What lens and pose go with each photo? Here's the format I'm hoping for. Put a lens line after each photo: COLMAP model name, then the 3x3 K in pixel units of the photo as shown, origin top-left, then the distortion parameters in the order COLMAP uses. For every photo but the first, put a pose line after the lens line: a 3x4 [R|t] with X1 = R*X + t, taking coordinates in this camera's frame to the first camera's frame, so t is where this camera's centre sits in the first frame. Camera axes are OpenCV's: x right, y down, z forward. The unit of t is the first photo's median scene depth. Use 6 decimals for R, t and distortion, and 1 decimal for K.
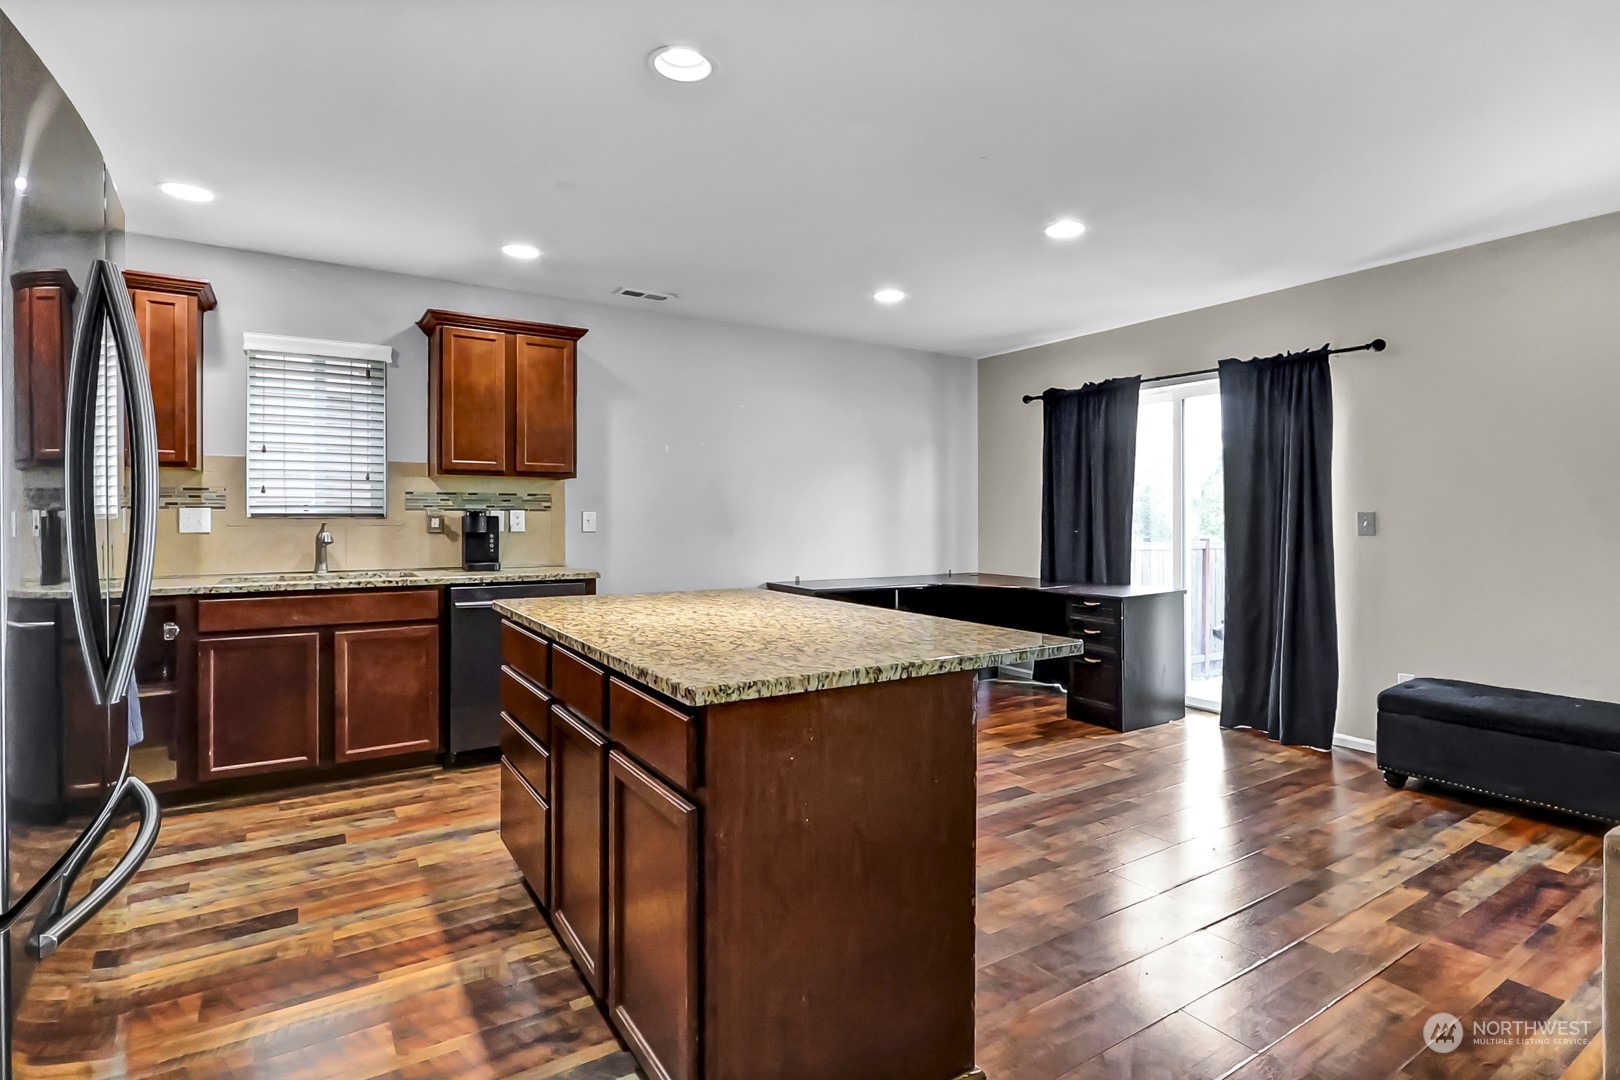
lens RADIAL K [[791.8, 0, 764.3], [0, 791.8, 525.4], [0, 0, 1]] dist [-0.004206, 0.002197]
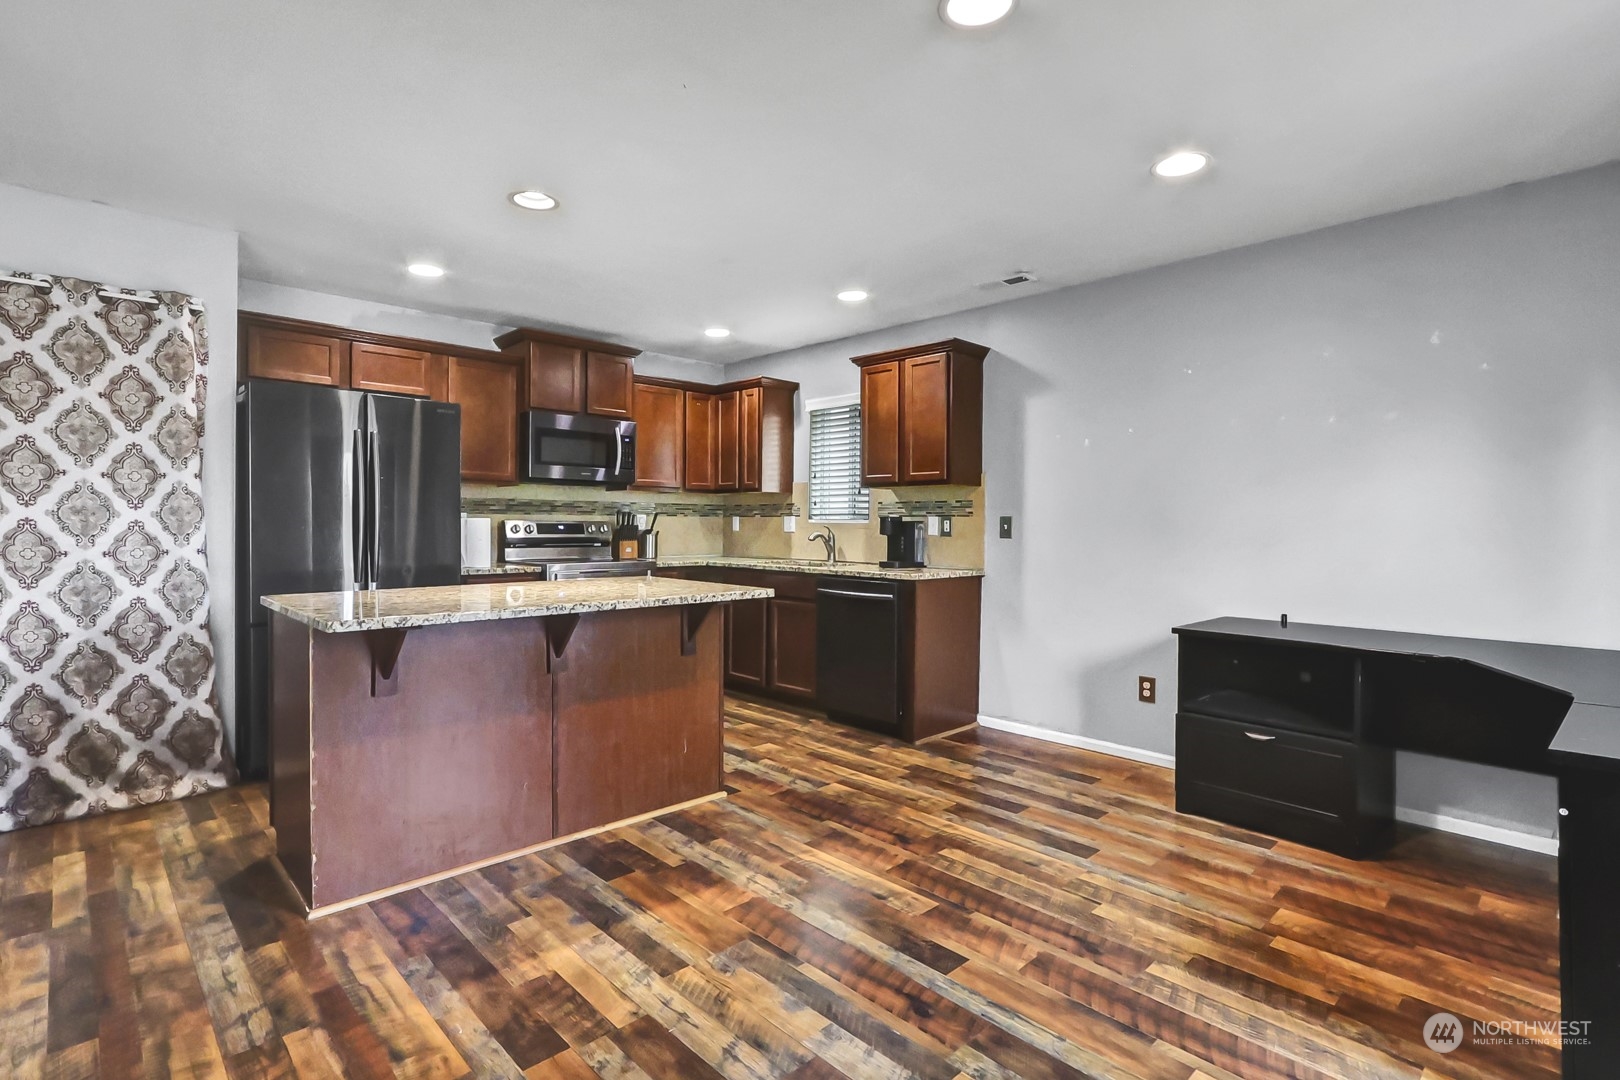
lens RADIAL K [[791.8, 0, 831.9], [0, 791.8, 536.7], [0, 0, 1]] dist [-0.004206, 0.002197]
pose [[0.224842, 0.017225, -0.974243, 0.780758], [-0.014515, 0.999792, 0.014327, -0.004589], [0.974287, 0.010920, 0.225045, 0.663750]]
